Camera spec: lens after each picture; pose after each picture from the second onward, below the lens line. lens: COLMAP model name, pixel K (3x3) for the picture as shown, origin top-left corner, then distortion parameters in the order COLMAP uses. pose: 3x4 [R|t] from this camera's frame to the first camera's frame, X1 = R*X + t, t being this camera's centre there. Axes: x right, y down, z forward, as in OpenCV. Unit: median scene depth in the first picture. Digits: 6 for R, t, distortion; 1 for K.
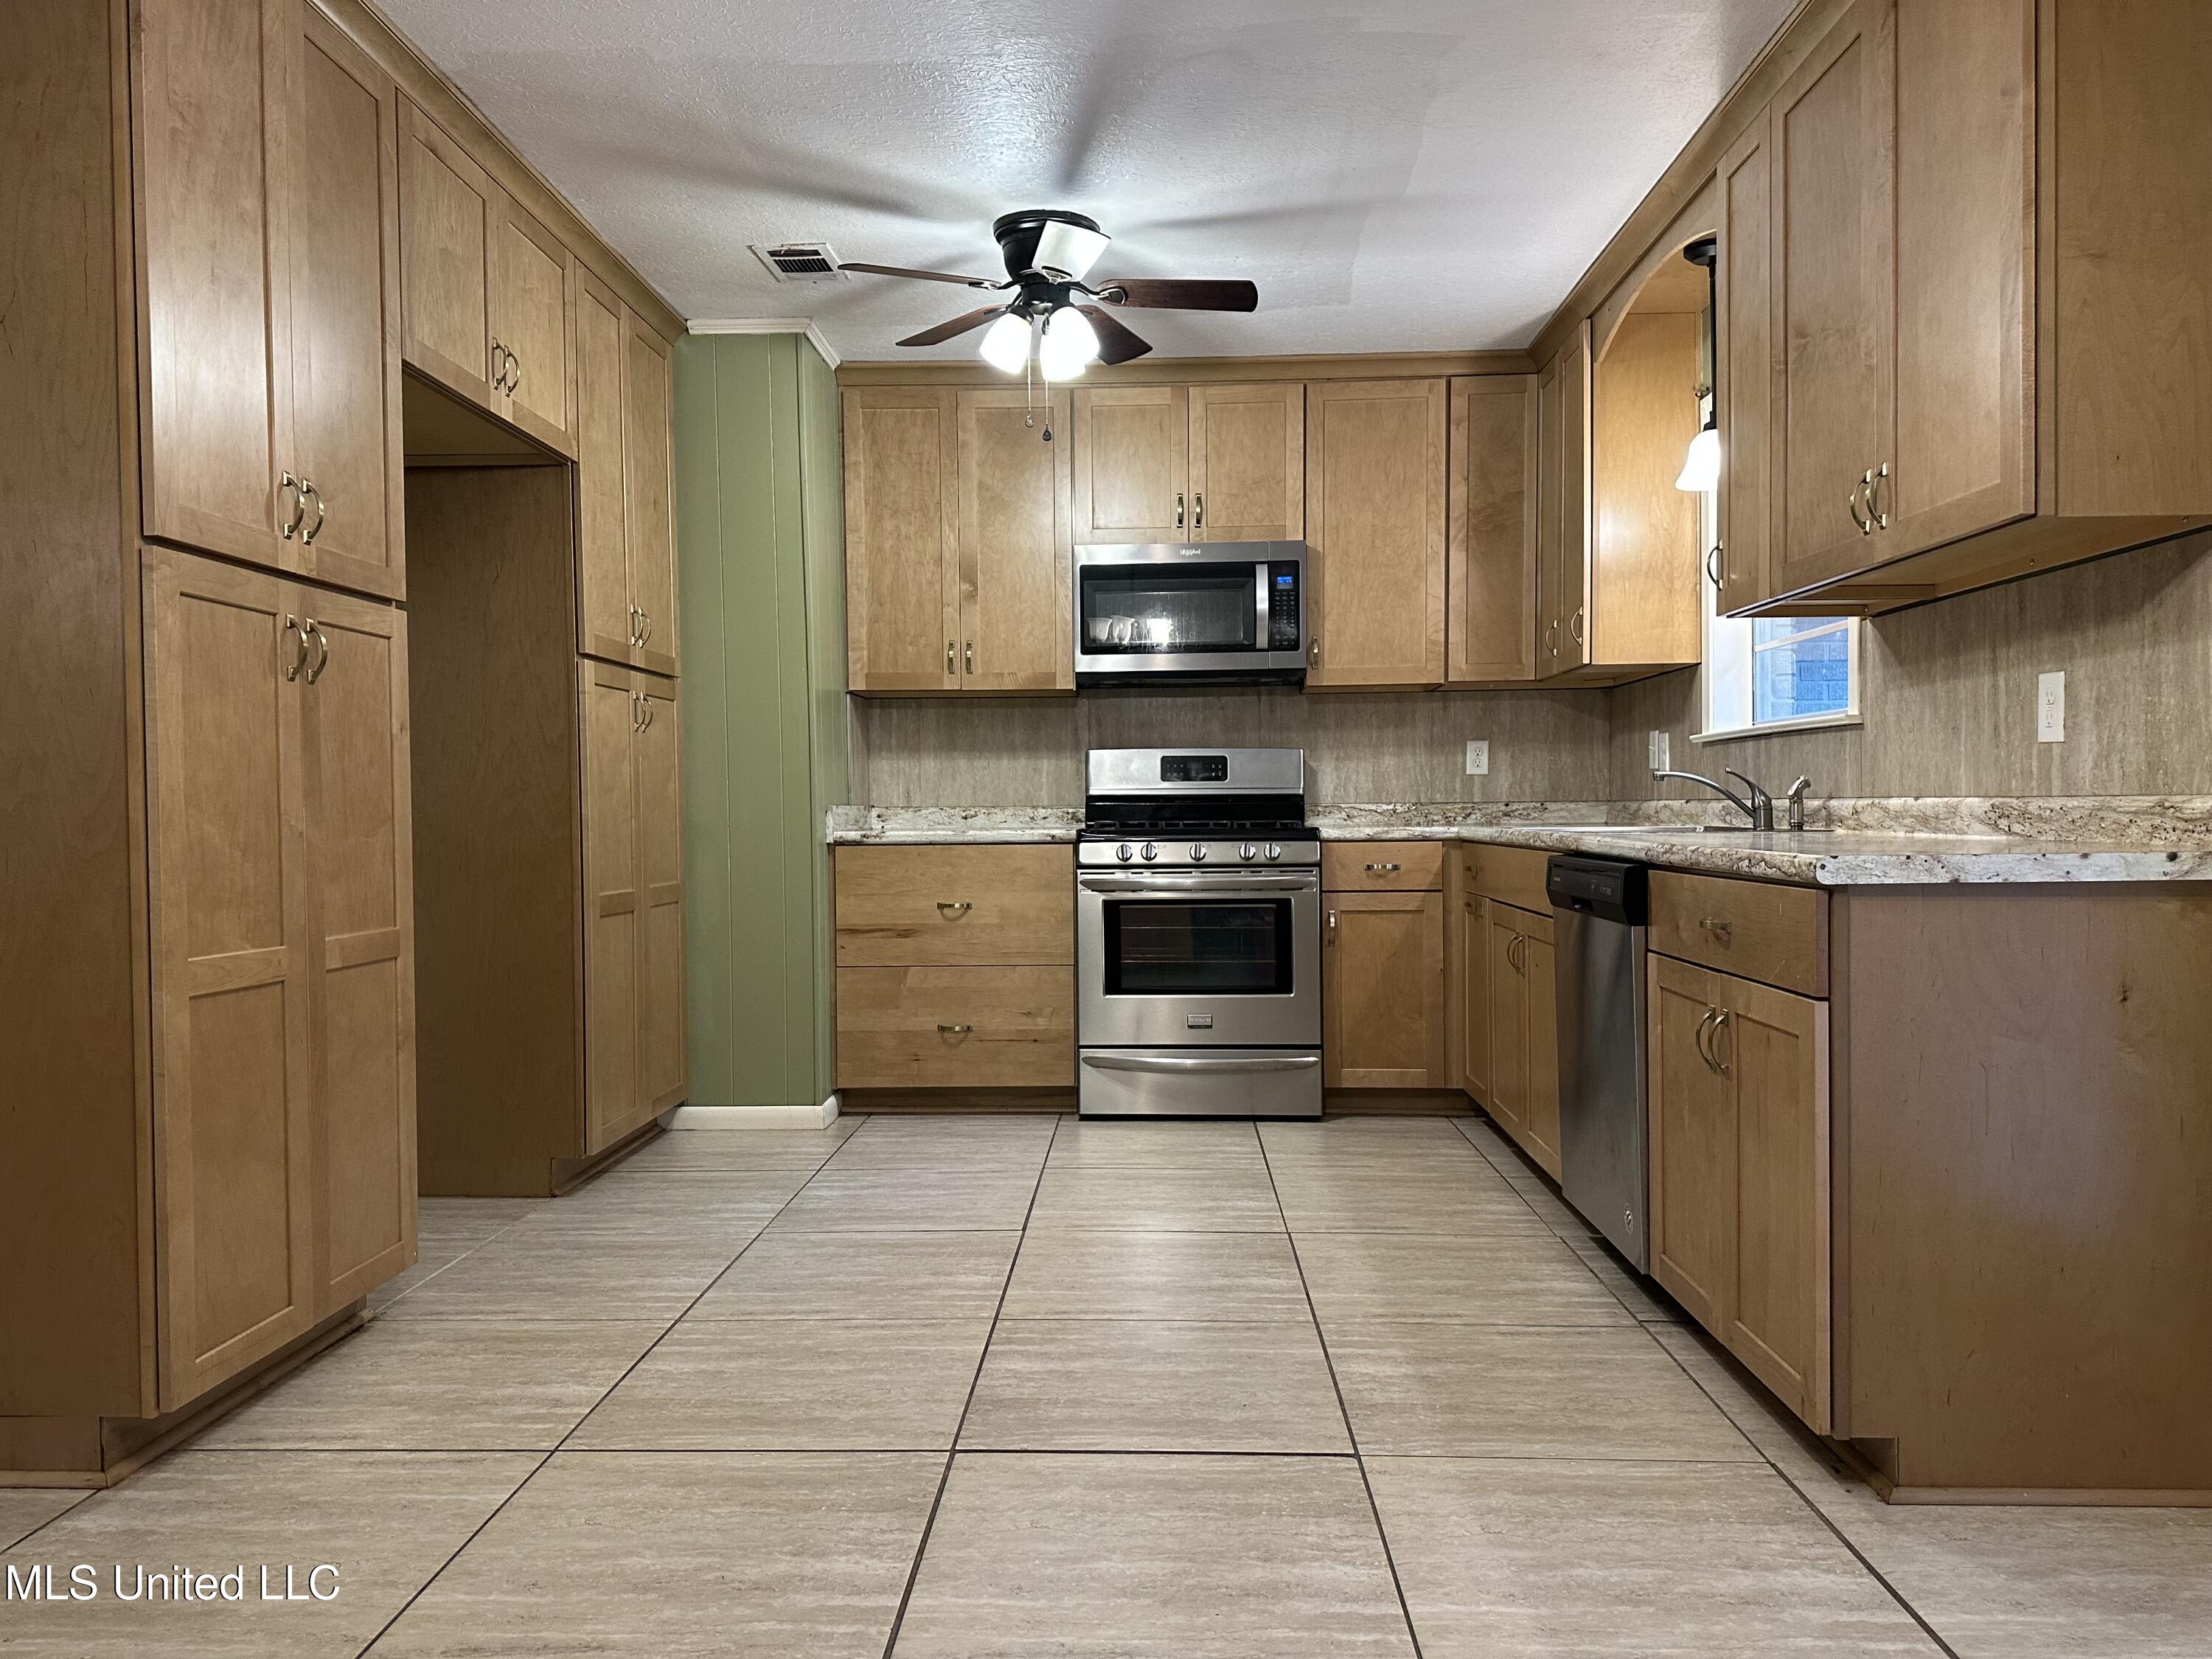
lens RADIAL K [[1575.1, 0, 1109.5], [0, 1575.1, 837.7], [0, 0, 1]] dist [0.009675, 0.003819]
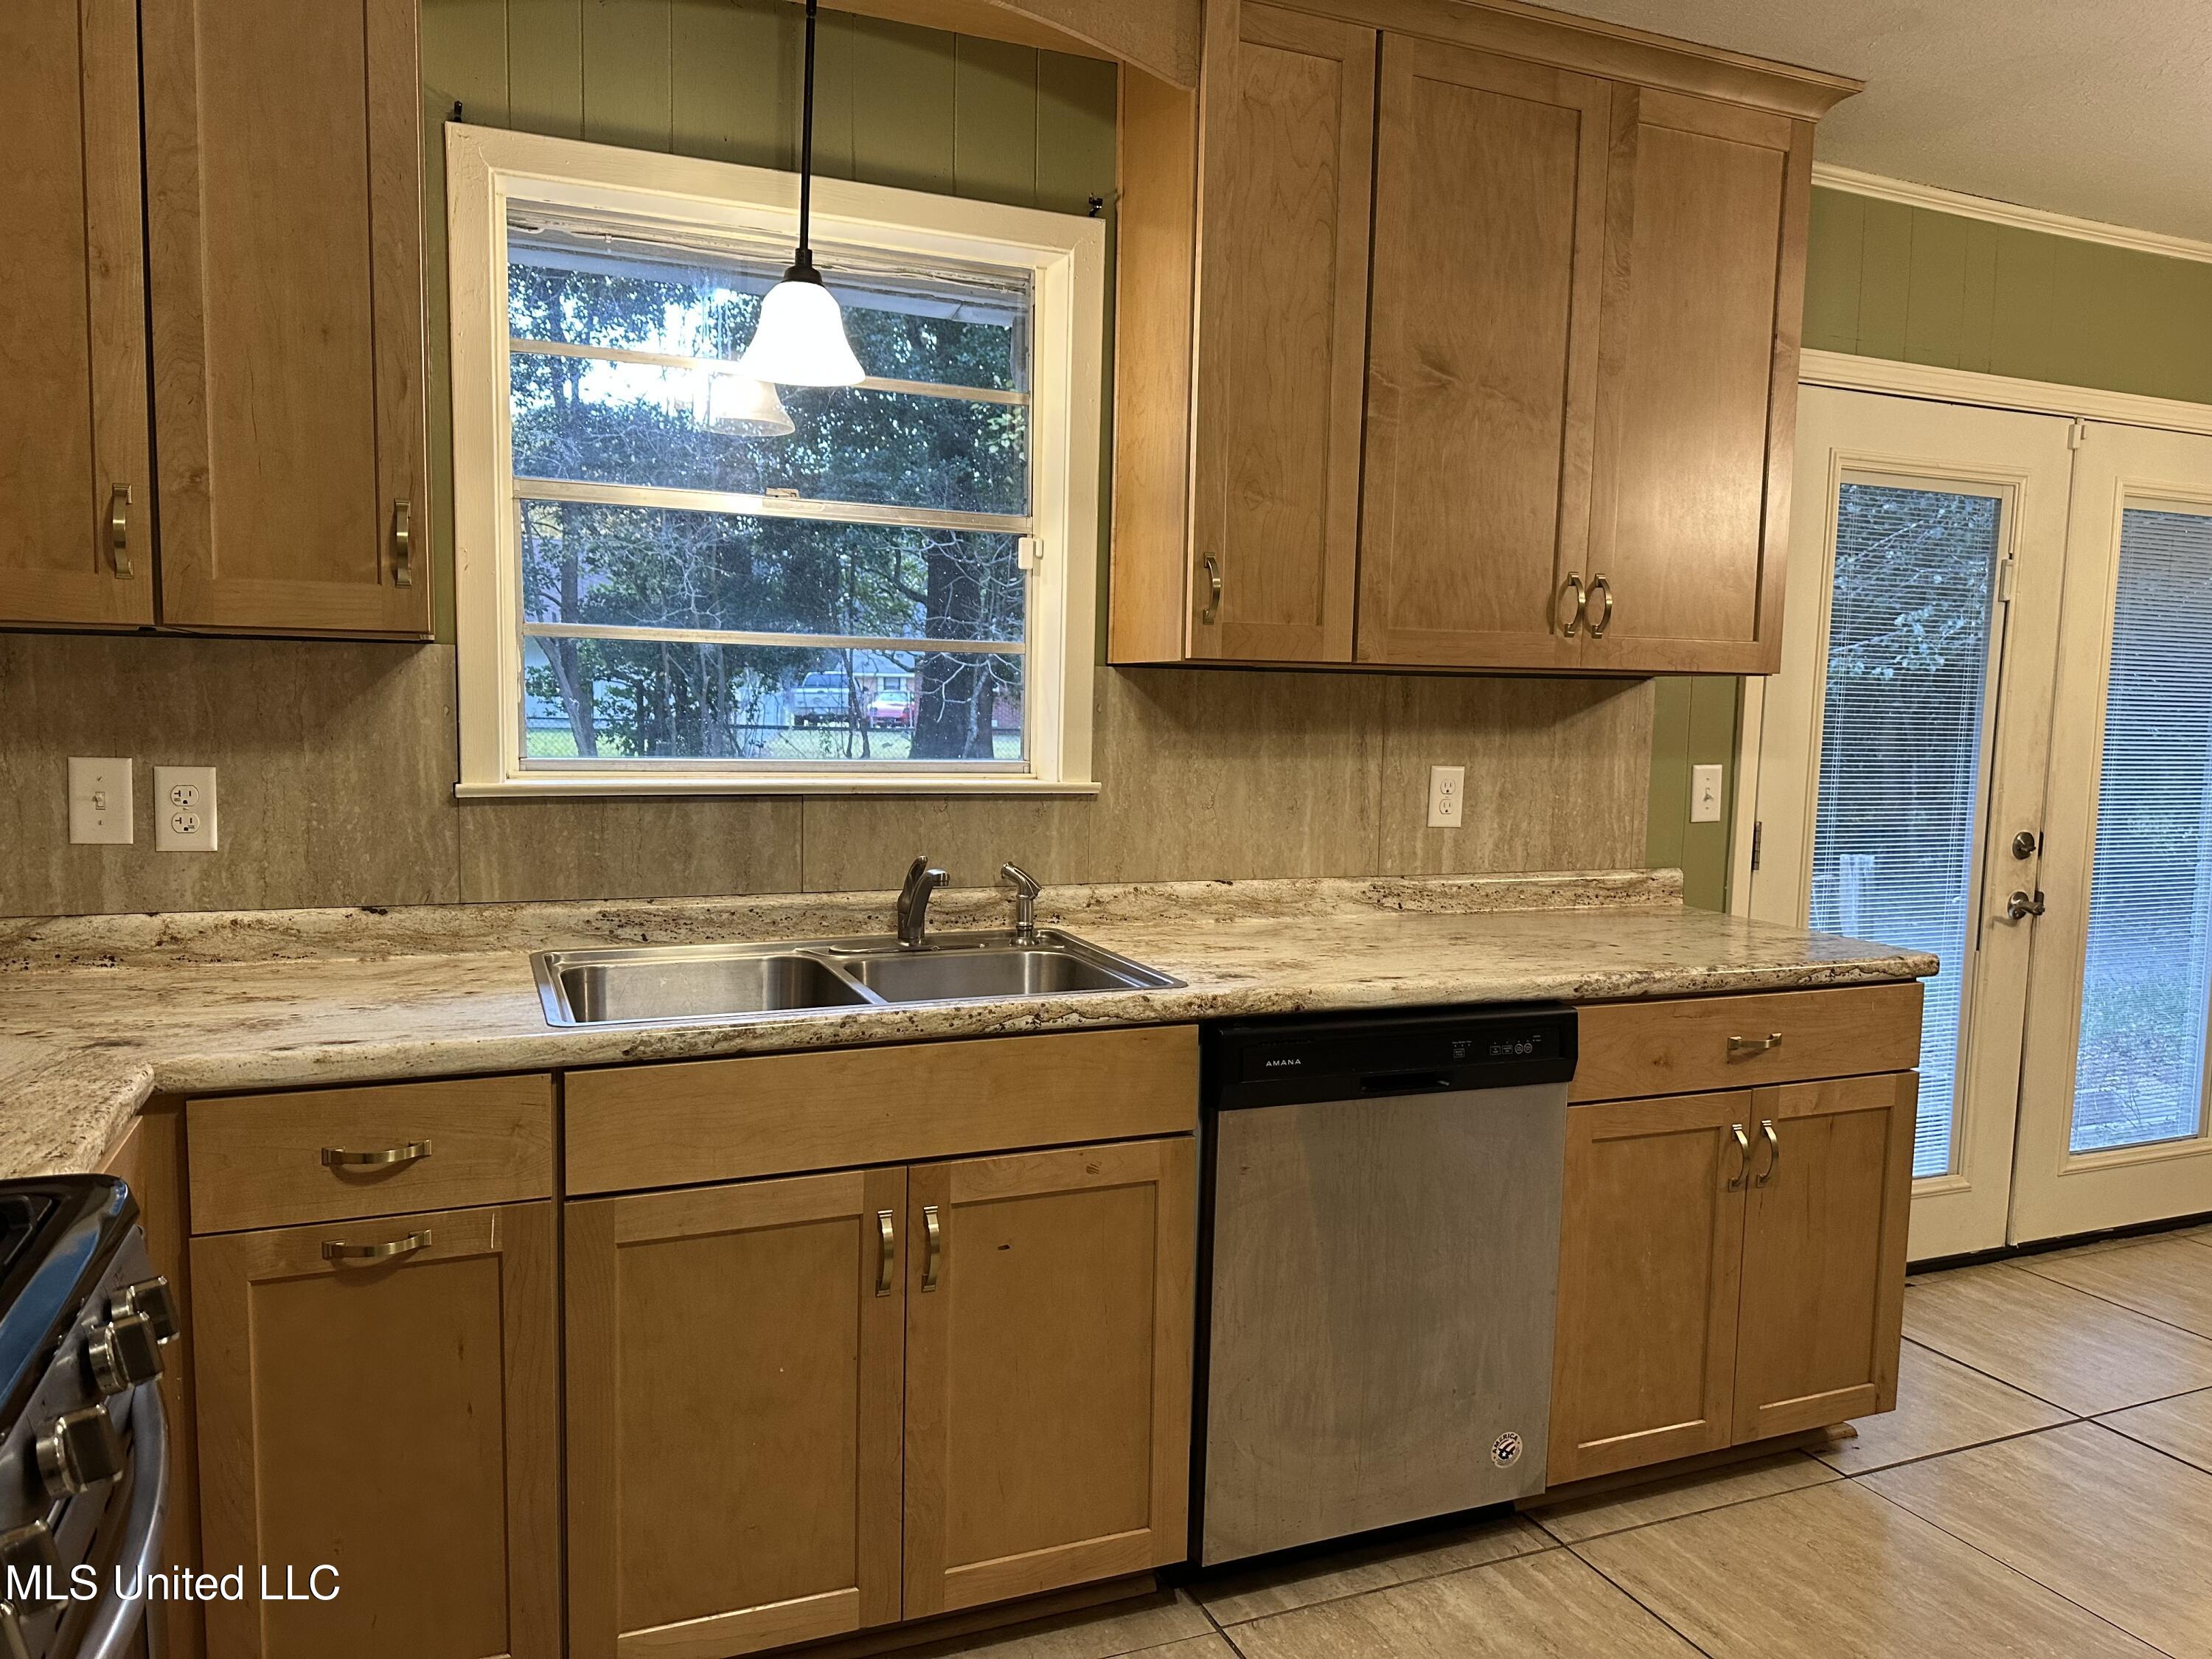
lens RADIAL K [[1559.1, 0, 1106.0], [0, 1559.1, 829.5], [0, 0, 1]] dist [0.099469, -0.146542]
pose [[-0.421428, -0.078950, 0.903419, -0.331268], [0.001524, 0.996140, 0.087763, -0.164896], [-0.906860, 0.038363, -0.419681, 1.770479]]
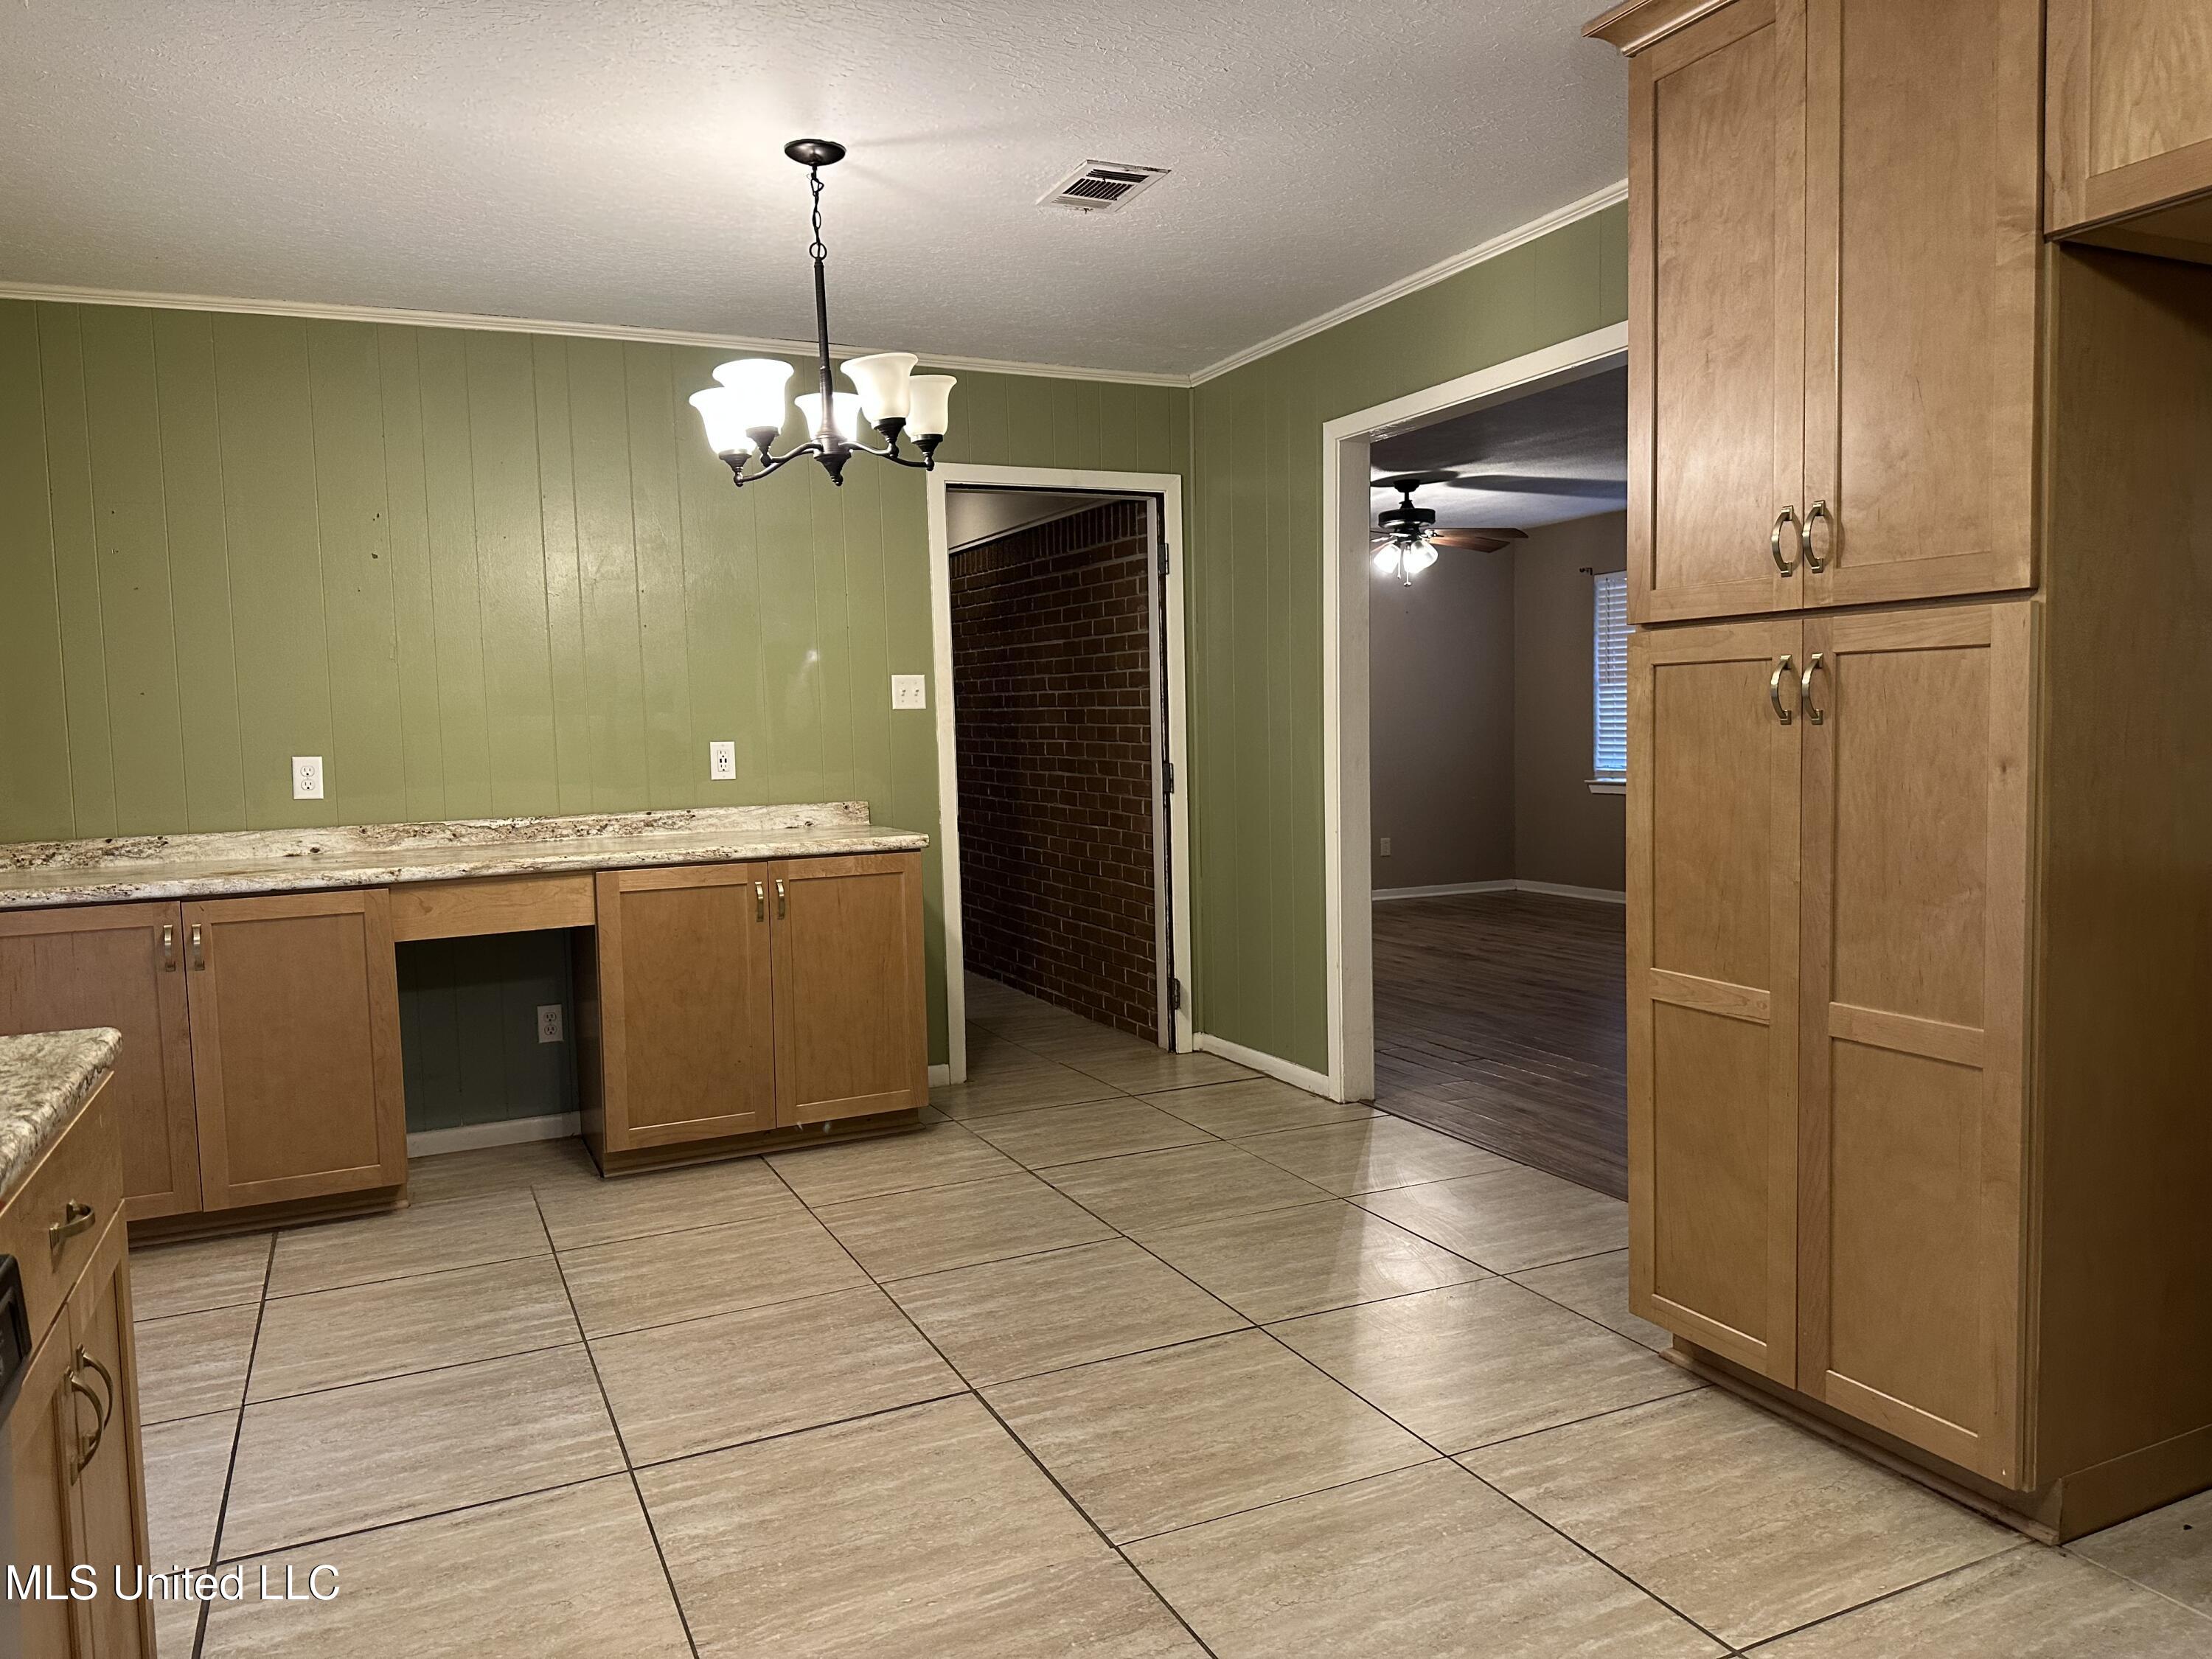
lens RADIAL K [[1540.2, 0, 1099.4], [0, 1540.2, 825.0], [0, 0, 1]] dist [0.065770, -0.075771]
pose [[-0.891619, 0.064604, -0.448153, 0.290984], [0.026234, 0.995477, 0.091310, -0.137594], [0.452025, 0.069657, -0.889281, 1.682066]]
